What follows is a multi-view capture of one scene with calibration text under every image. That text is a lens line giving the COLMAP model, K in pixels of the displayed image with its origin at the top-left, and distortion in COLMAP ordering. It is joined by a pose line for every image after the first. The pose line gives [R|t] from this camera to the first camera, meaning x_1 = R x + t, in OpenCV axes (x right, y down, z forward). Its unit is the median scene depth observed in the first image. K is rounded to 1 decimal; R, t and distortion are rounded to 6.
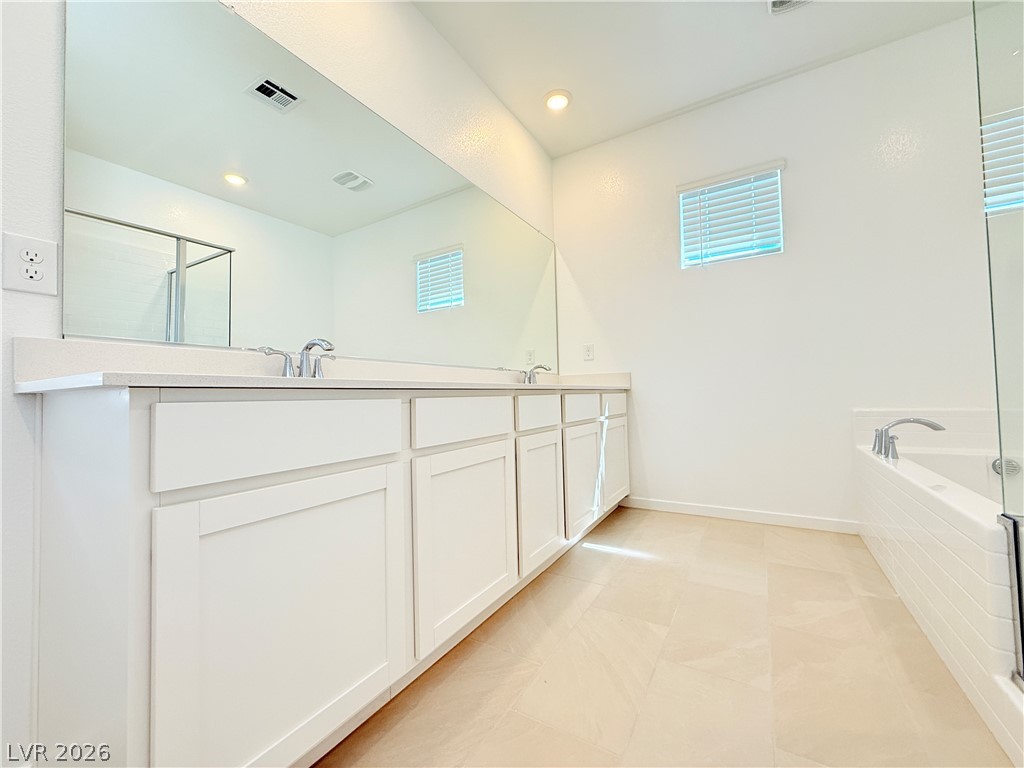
lens RADIAL K [[409.0, 0, 511.2], [0, 409.0, 387.9], [0, 0, 1]] dist [0.000492, 0.000874]
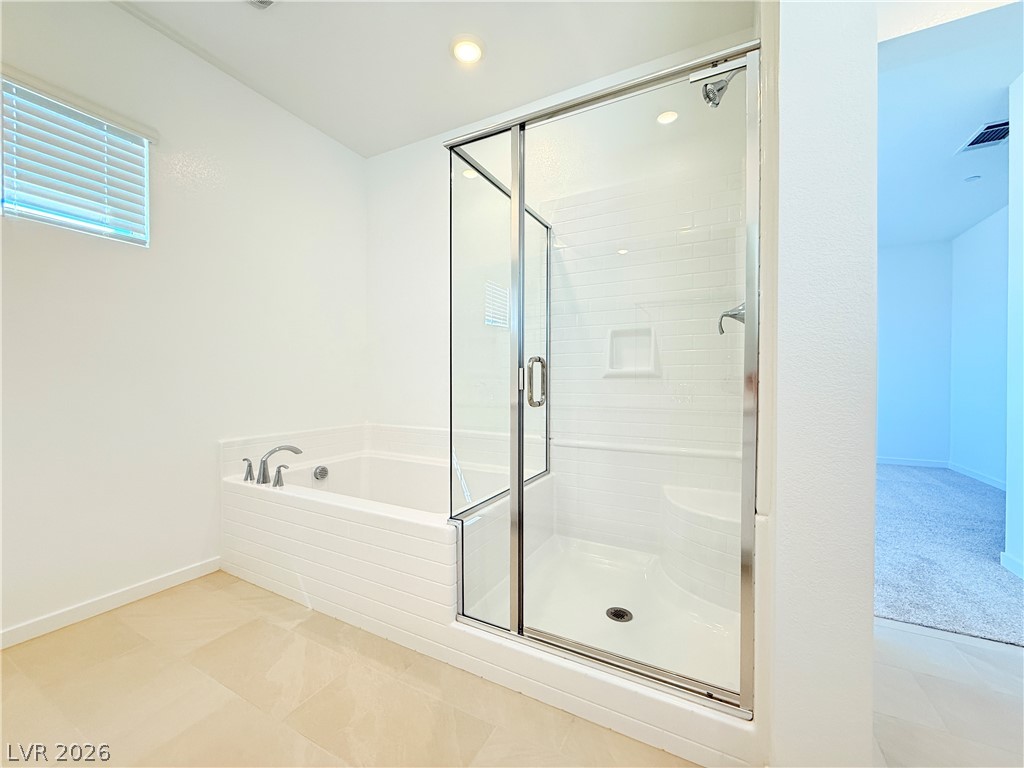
lens RADIAL K [[409.0, 0, 515.5], [0, 409.0, 387.0], [0, 0, 1]] dist [0.000492, 0.000874]
pose [[-0.052783, 0.009594, 0.998560, -0.152056], [-0.020258, 0.999738, -0.010676, -0.072674], [-0.998400, -0.020792, -0.052575, 0.338907]]
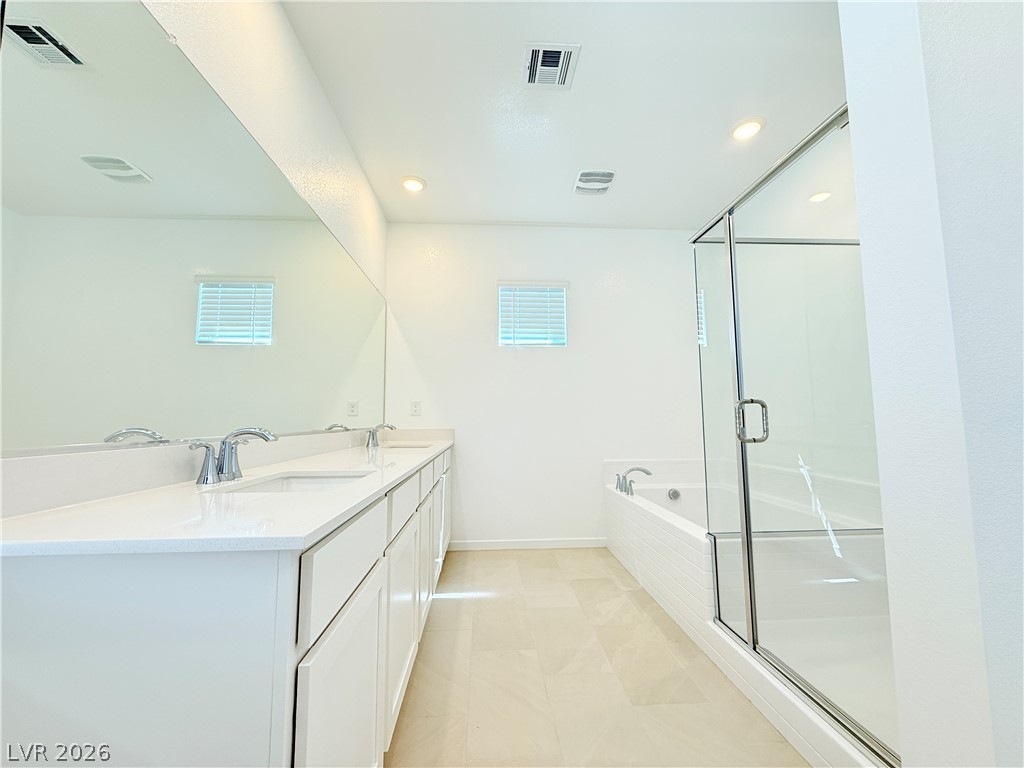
lens RADIAL K [[409.0, 0, 511.9], [0, 409.0, 387.7], [0, 0, 1]] dist [0.000492, 0.000874]
pose [[0.823860, 0.064238, 0.563142, -0.267688], [-0.023437, 0.996568, -0.079392, -0.077342], [-0.566309, 0.052210, 0.822538, -0.034517]]
